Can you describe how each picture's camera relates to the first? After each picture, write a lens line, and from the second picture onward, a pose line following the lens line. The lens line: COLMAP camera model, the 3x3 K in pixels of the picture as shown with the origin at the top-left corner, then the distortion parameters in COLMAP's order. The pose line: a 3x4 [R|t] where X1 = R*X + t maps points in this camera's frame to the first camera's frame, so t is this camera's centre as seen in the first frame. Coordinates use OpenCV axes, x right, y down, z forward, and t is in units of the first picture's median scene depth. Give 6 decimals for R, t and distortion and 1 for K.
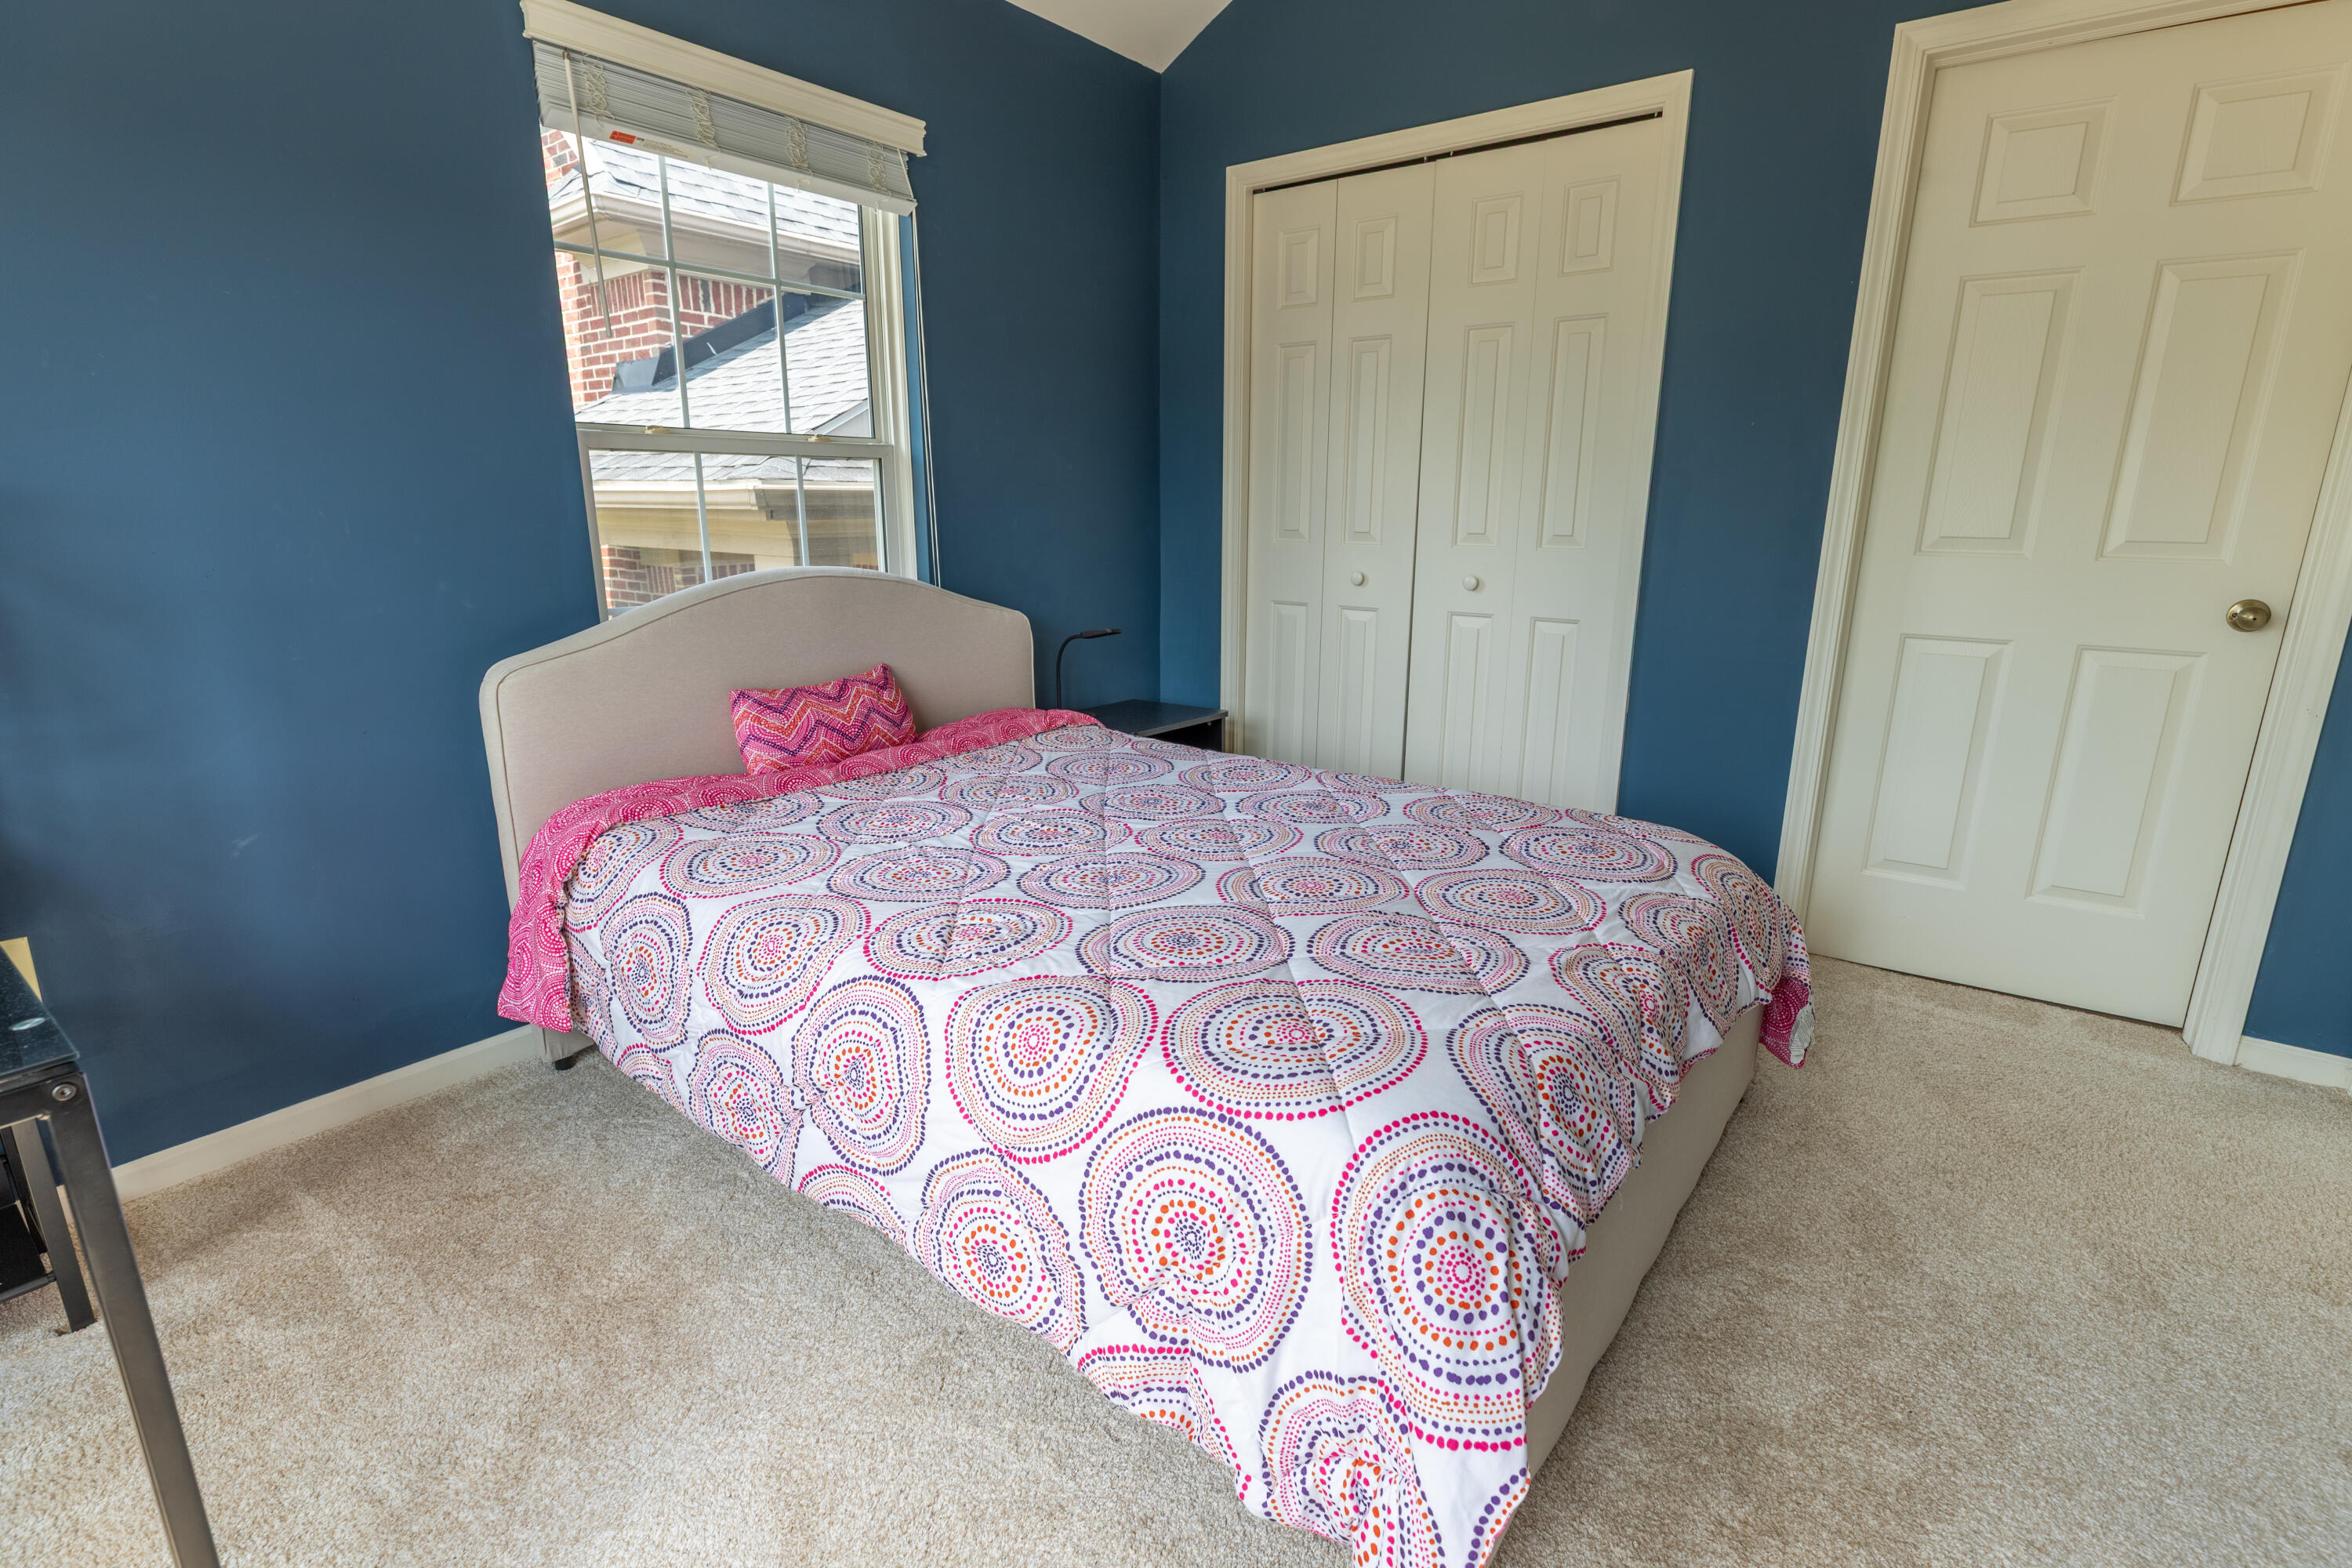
lens RADIAL K [[1120.0, 0, 1174.9], [0, 1120.0, 786.4], [0, 0, 1]] dist [0.002429, 0.000245]
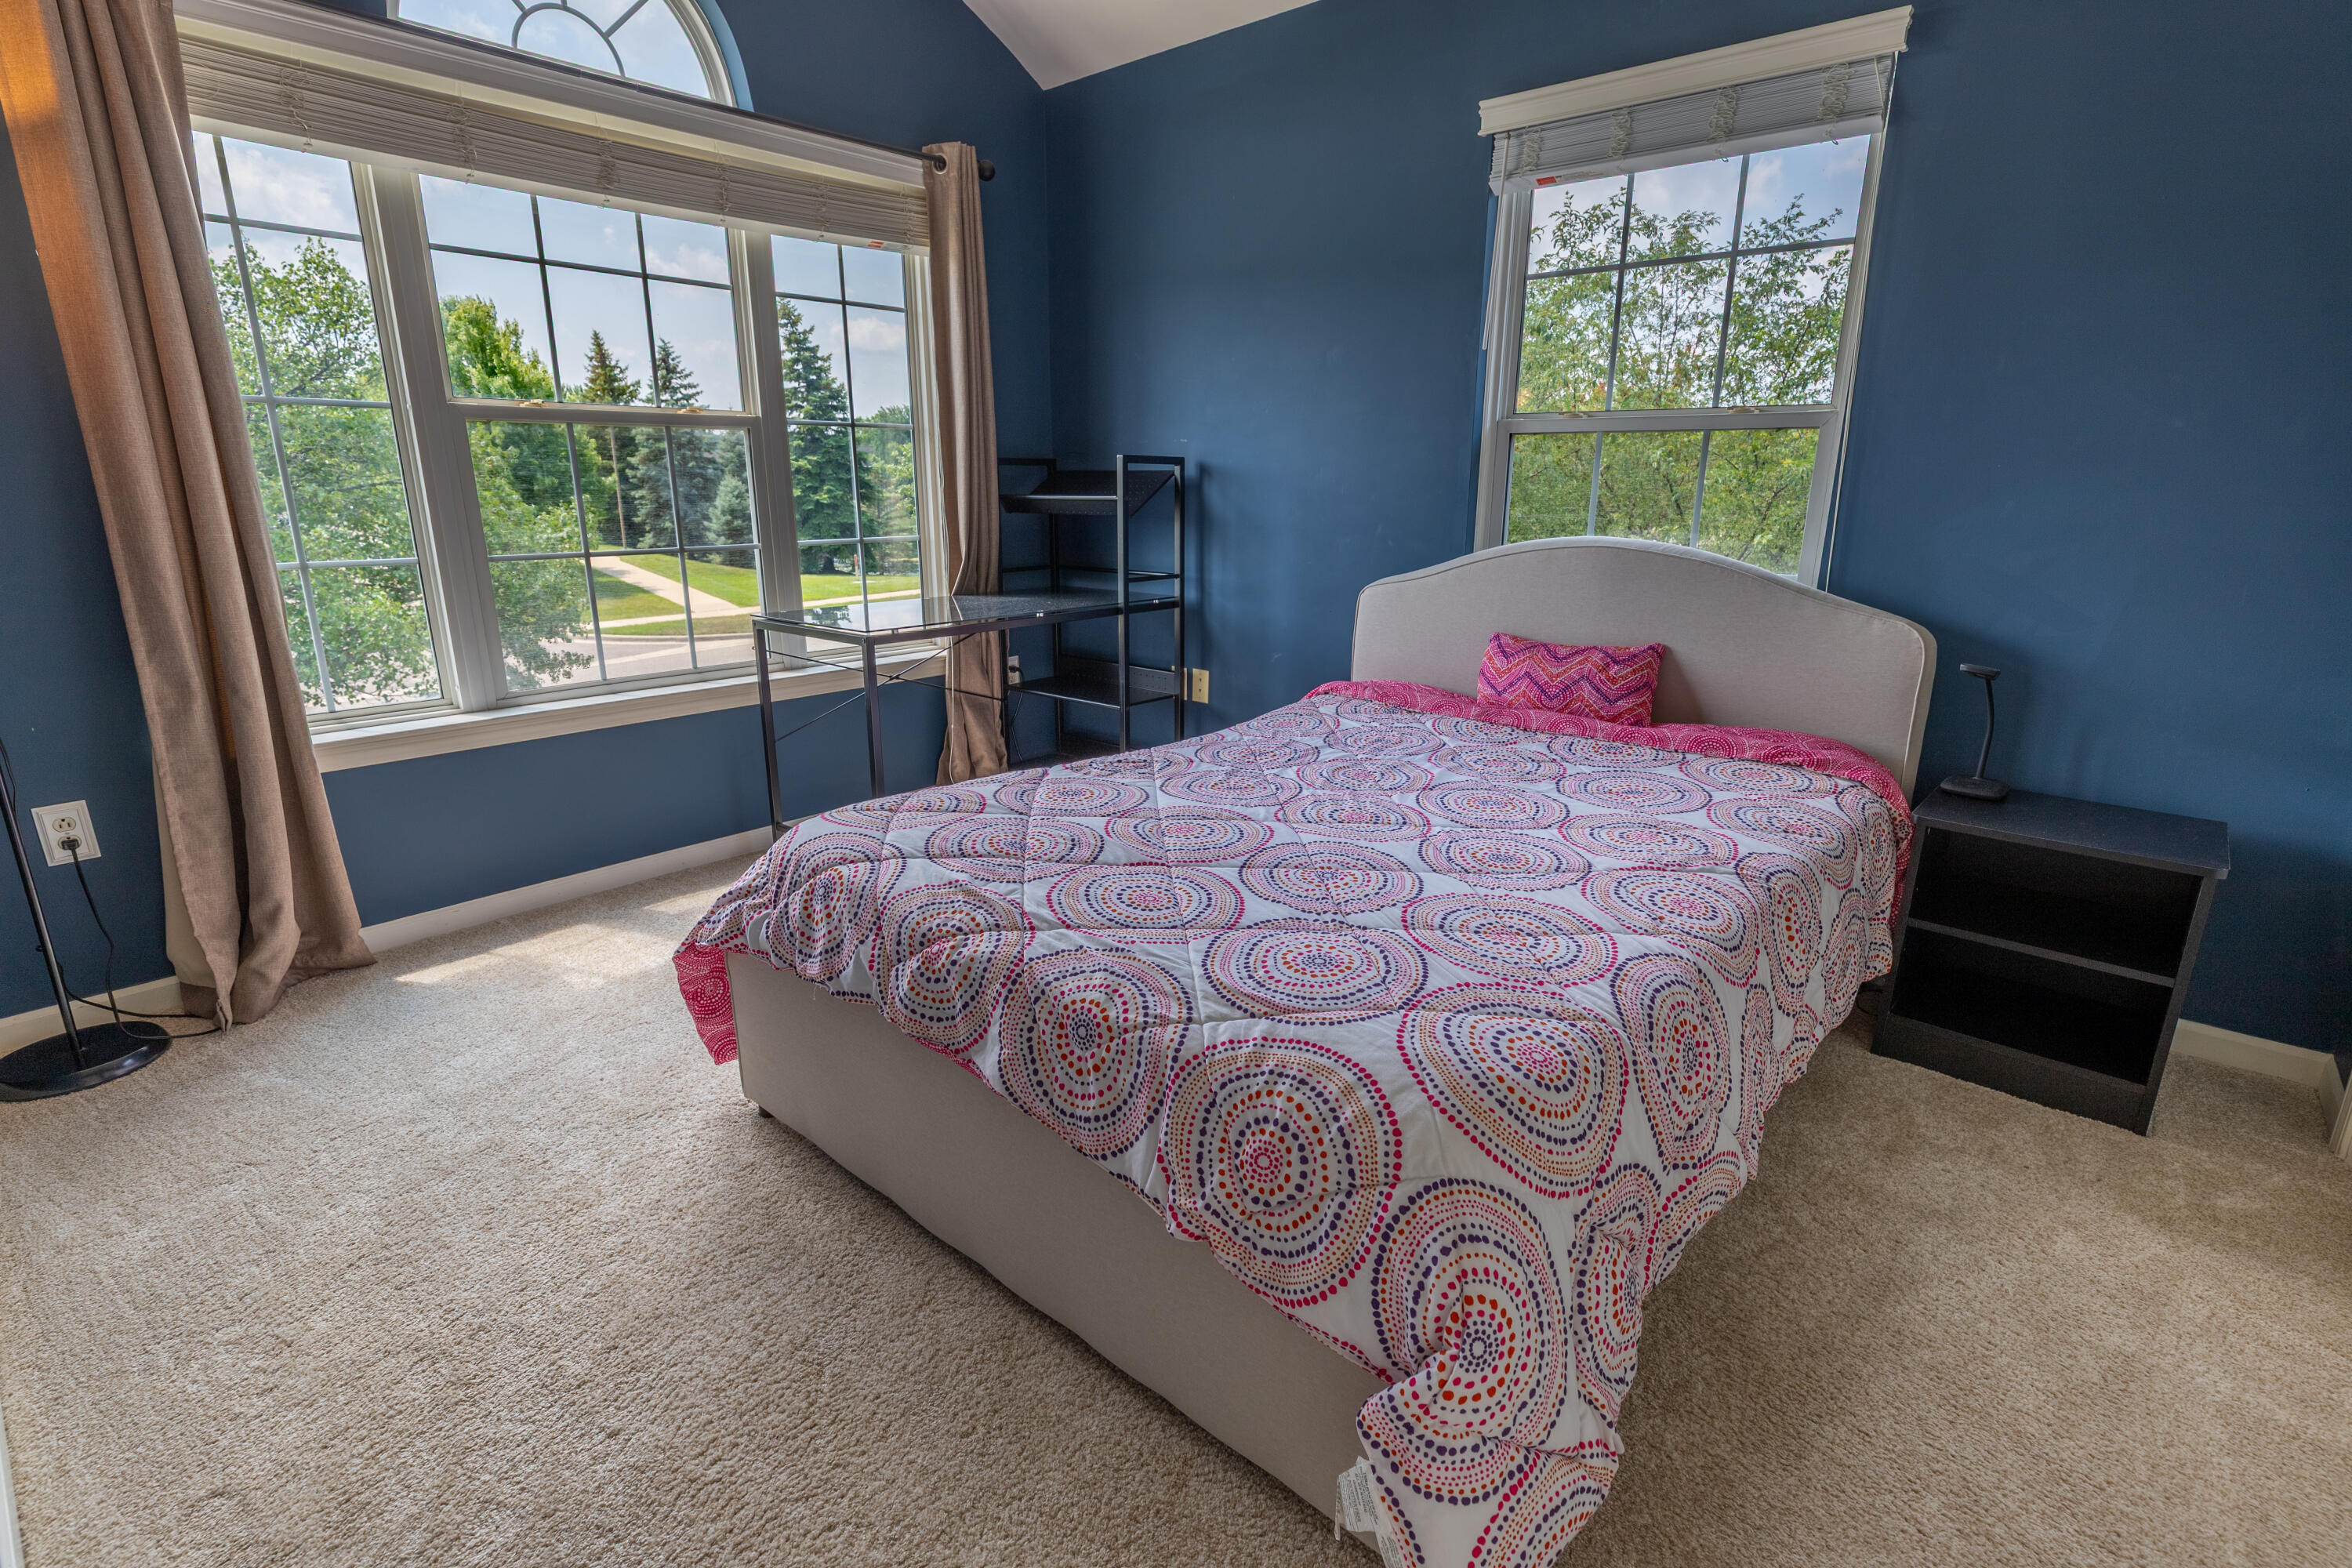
lens RADIAL K [[1120.0, 0, 1174.8], [0, 1120.0, 783.4], [0, 0, 1]] dist [0.002429, 0.000245]
pose [[-0.074428, 0.262385, -0.962089, 0.976299], [-0.252392, 0.928397, 0.272722, -0.207448], [0.964758, 0.263122, -0.002875, 0.835496]]
